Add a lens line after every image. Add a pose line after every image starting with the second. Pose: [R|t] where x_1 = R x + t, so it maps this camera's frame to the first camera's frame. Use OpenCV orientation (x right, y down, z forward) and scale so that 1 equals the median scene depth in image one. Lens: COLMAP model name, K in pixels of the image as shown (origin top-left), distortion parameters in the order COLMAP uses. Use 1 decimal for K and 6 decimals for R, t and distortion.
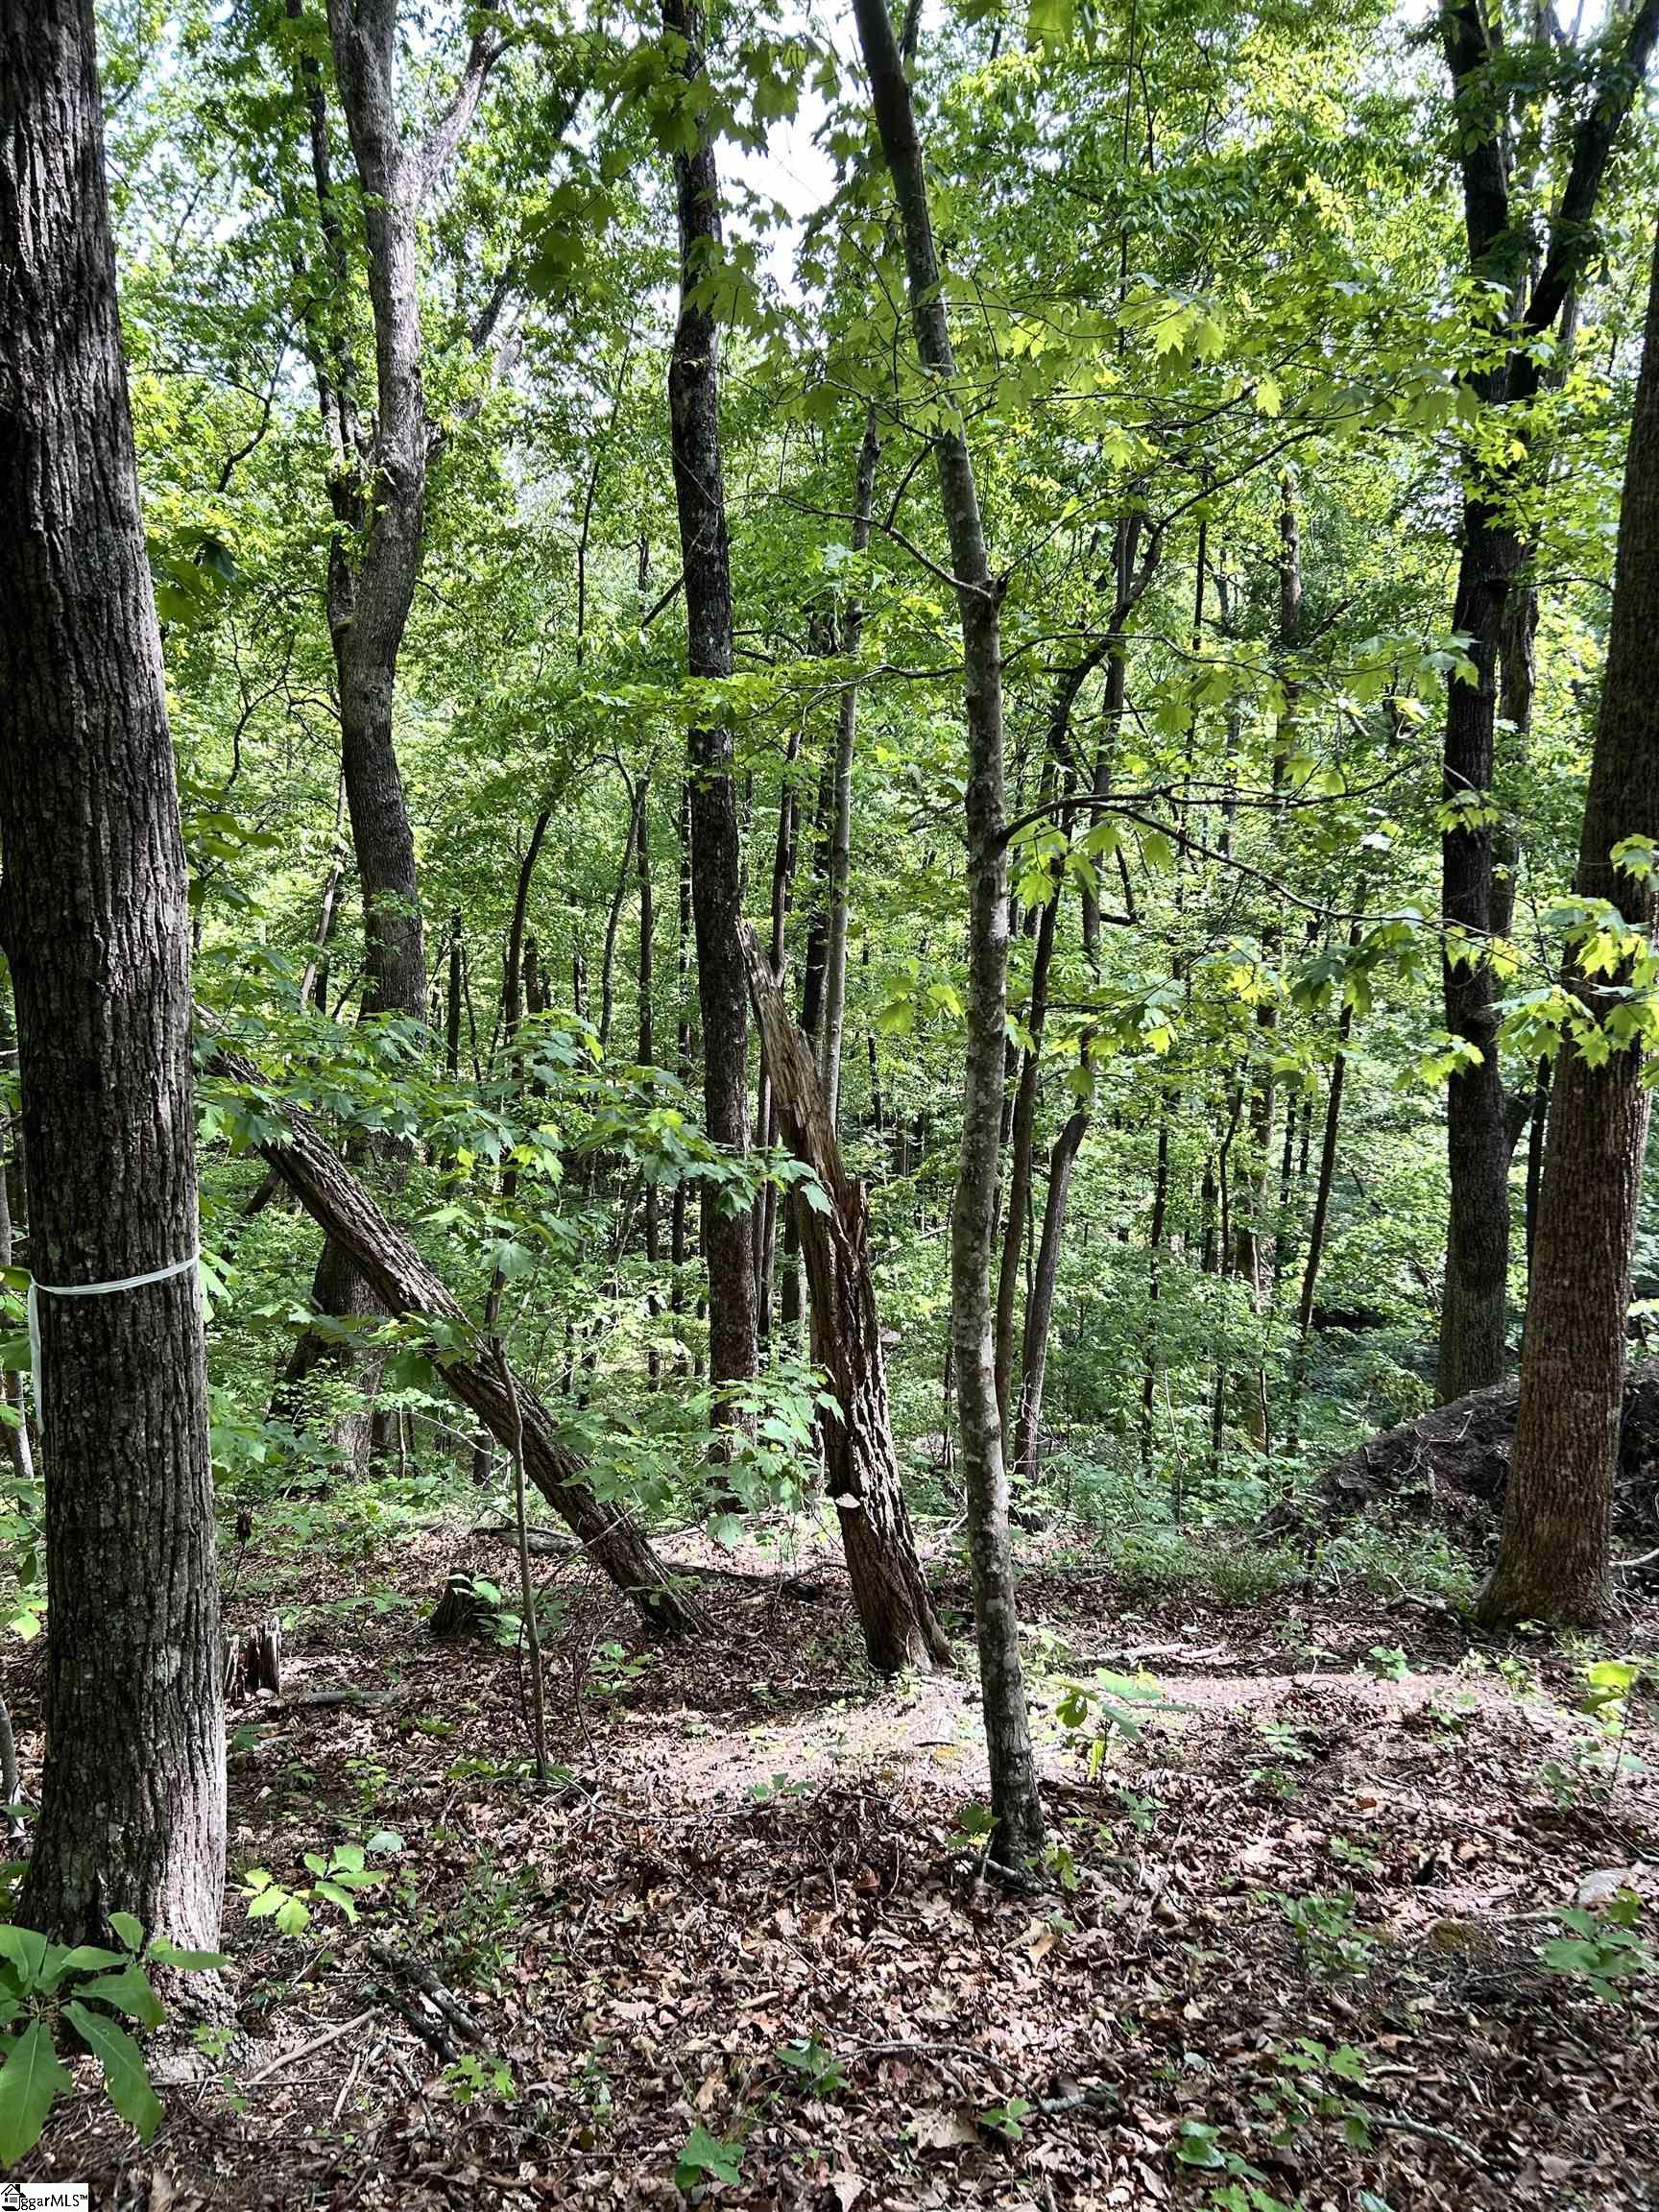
lens RADIAL K [[1671.6, 0, 831.5], [0, 1671.6, 1105.2], [0, 0, 1]] dist [0.014638, -0.005830]
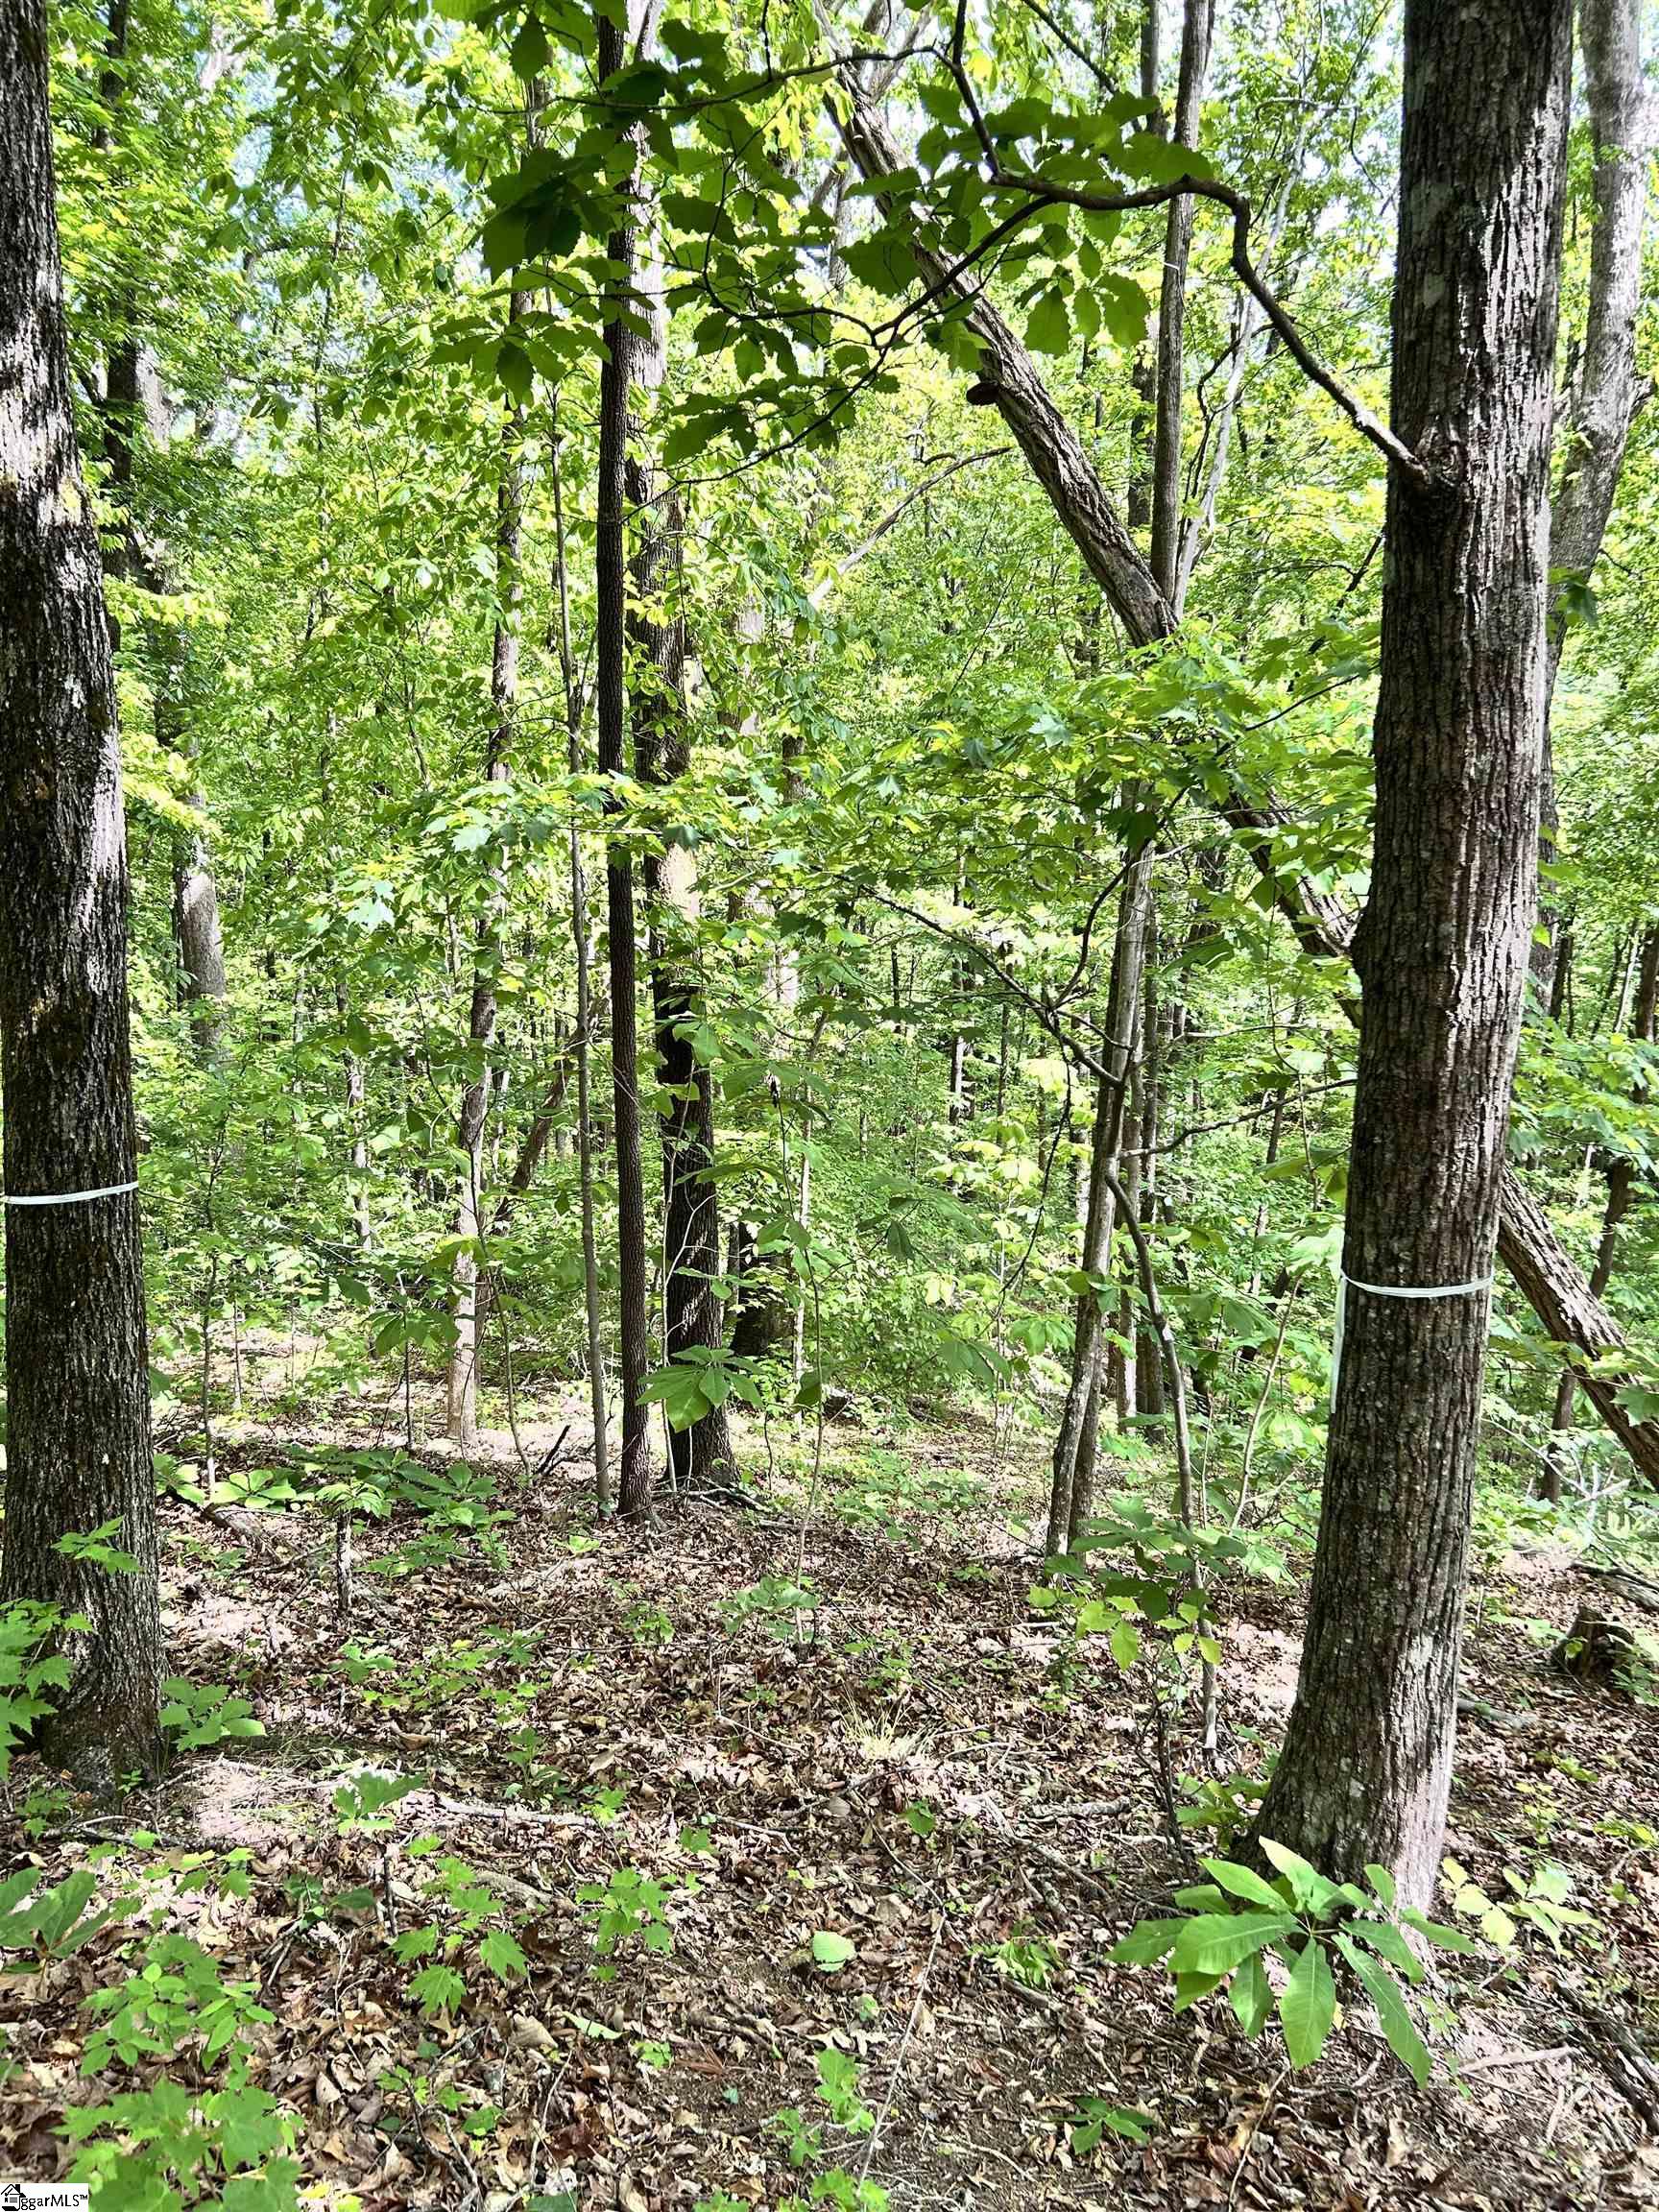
lens RADIAL K [[1671.6, 0, 828.2], [0, 1671.6, 1108.7], [0, 0, 1]] dist [0.014638, -0.005830]
pose [[0.804758, 0.110513, -0.583225, -0.119201], [-0.102100, 0.993644, 0.047400, -0.020350], [0.584756, 0.021402, 0.810927, -0.089756]]
